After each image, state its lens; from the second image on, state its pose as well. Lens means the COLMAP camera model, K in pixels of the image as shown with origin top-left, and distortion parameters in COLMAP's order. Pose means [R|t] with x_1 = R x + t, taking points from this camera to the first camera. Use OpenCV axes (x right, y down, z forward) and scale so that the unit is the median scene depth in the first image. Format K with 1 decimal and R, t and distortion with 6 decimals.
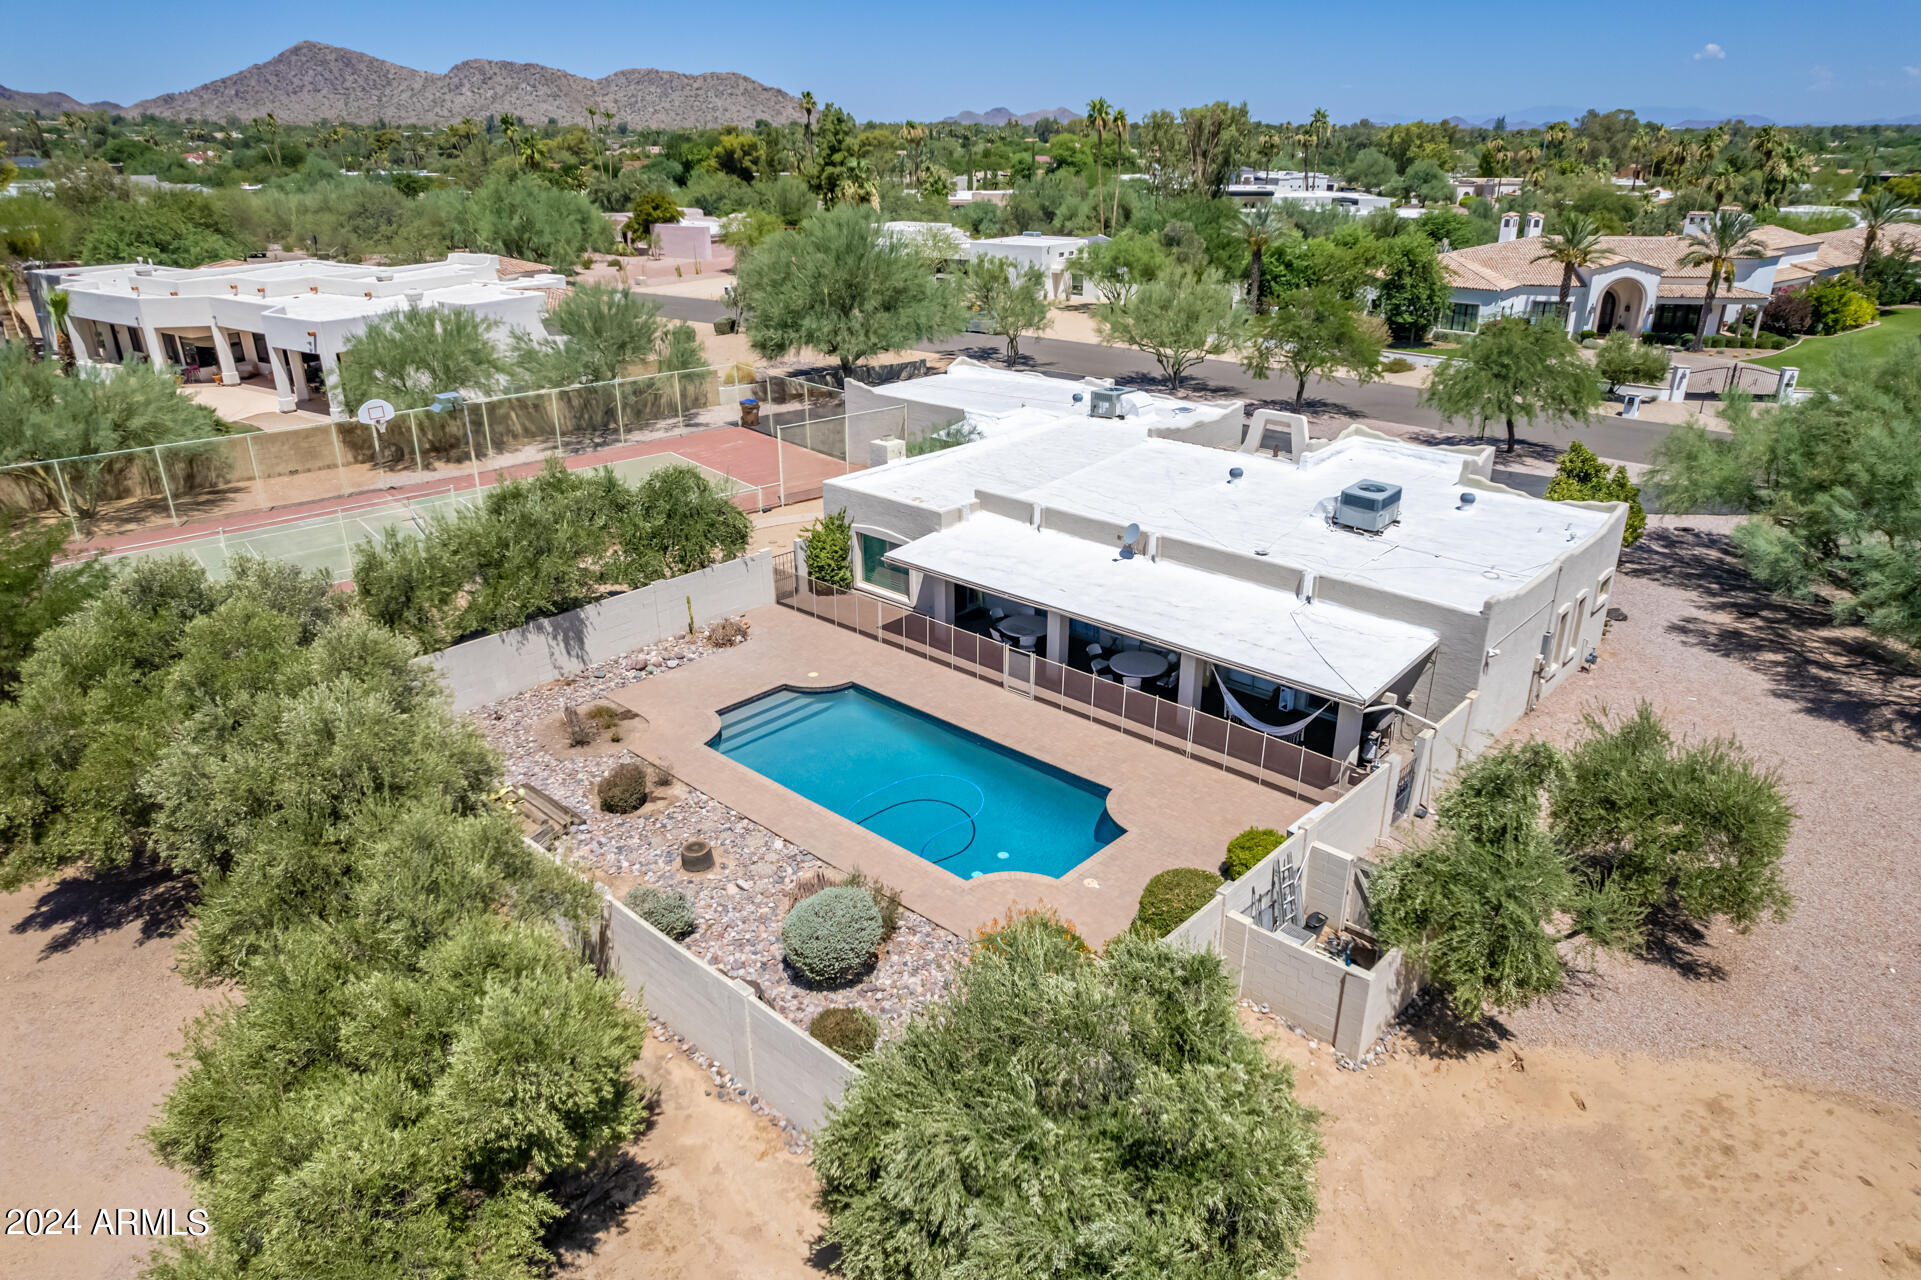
lens RADIAL K [[1223.4, 0, 960.5], [0, 1223.4, 640.0], [0, 0, 1]] dist [-0.077863, 0.068304]
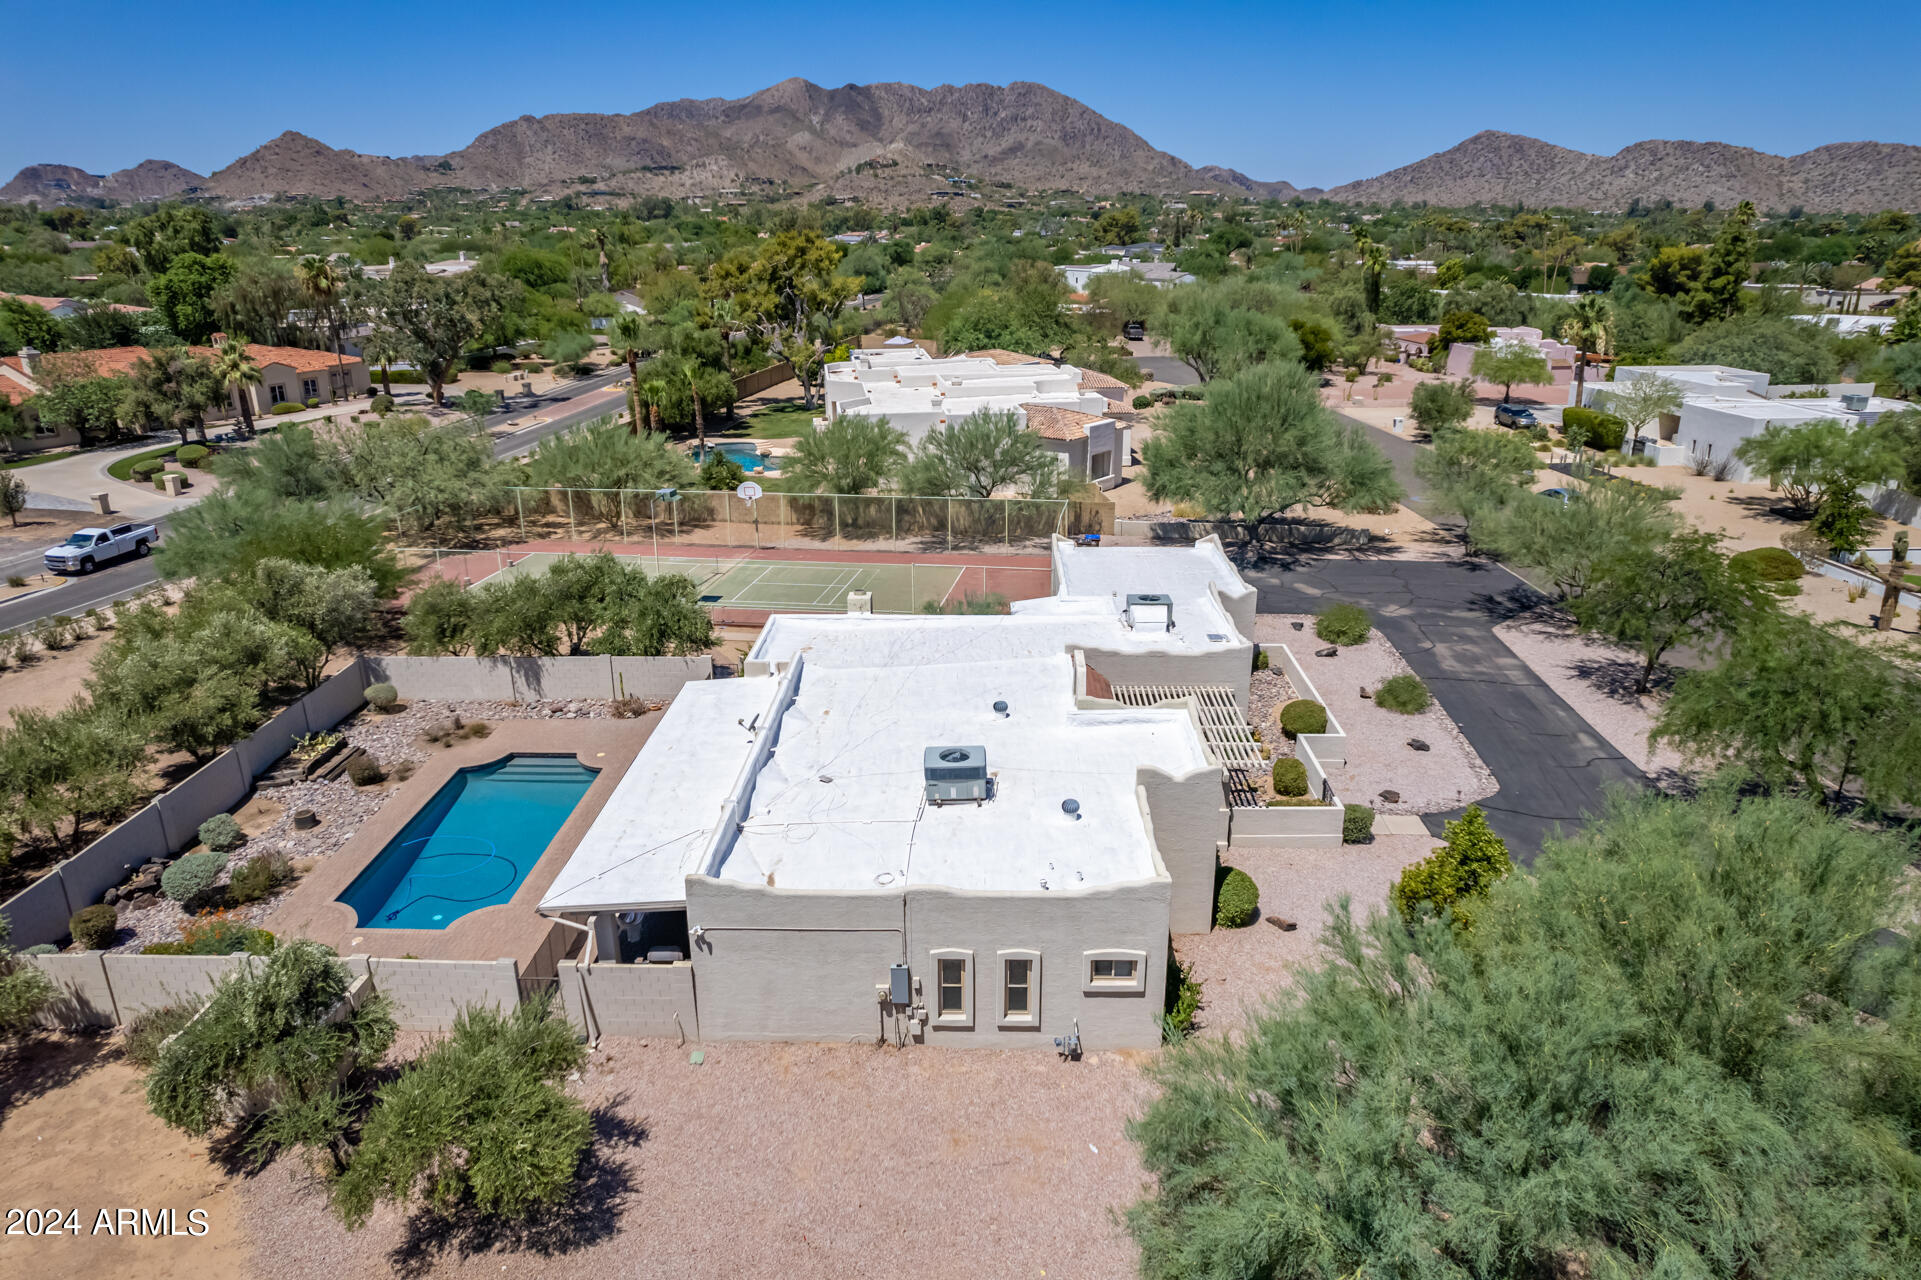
lens RADIAL K [[1223.4, 0, 960.5], [0, 1223.4, 640.0], [0, 0, 1]] dist [-0.077863, 0.068304]
pose [[0.658761, 0.245491, -0.711174, 0.945112], [-0.286770, 0.955838, 0.064312, -0.260231], [0.695555, 0.161577, 0.700068, 0.337605]]
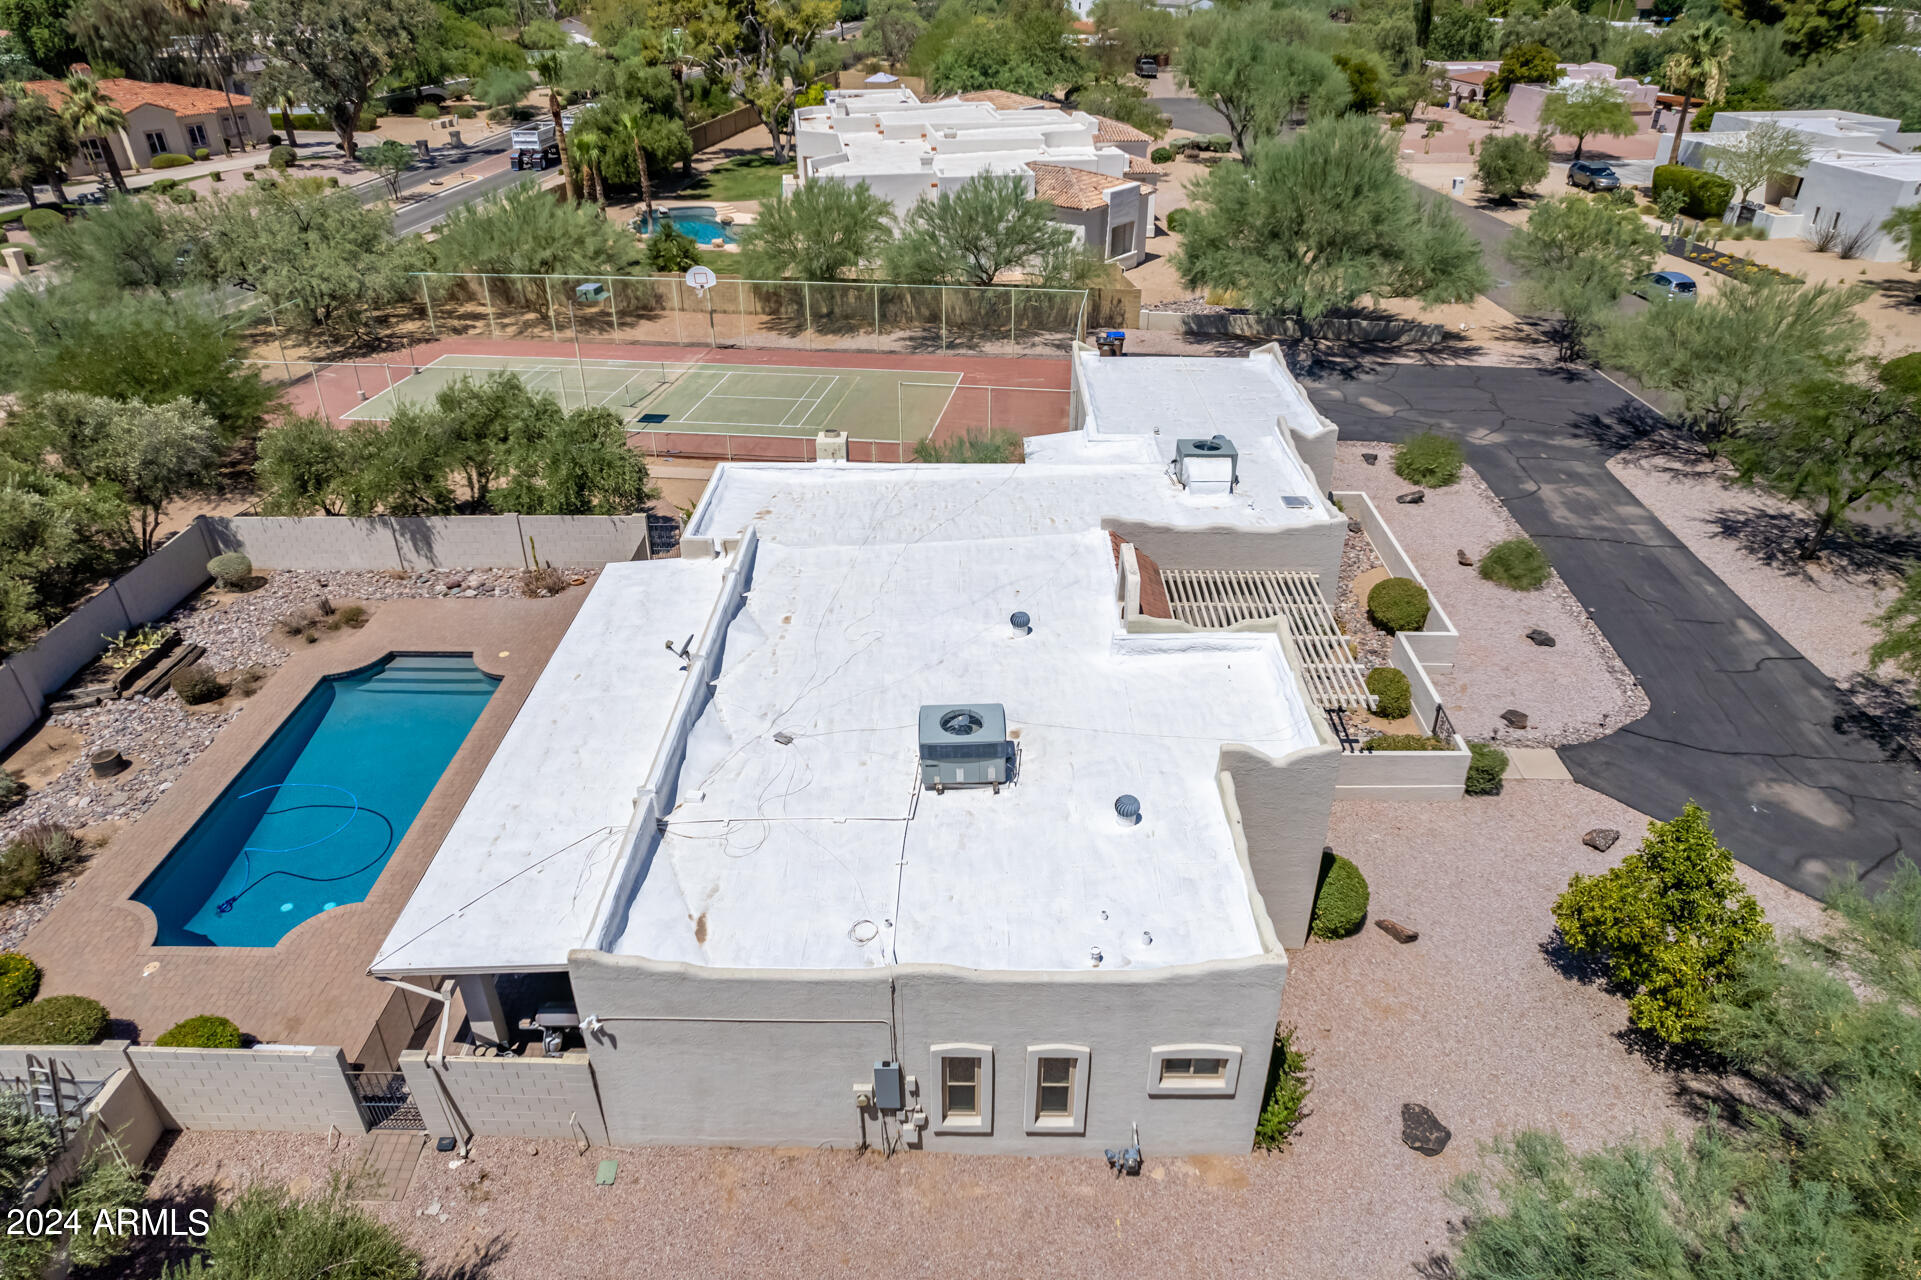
lens RADIAL K [[1226.1, 0, 960.5], [0, 1226.1, 640.0], [0, 0, 1]] dist [-0.084997, 0.081470]
pose [[0.665274, 0.378761, -0.643389, 0.720358], [-0.287373, 0.925274, 0.247557, -0.316912], [0.689077, 0.020199, 0.724407, 0.512025]]
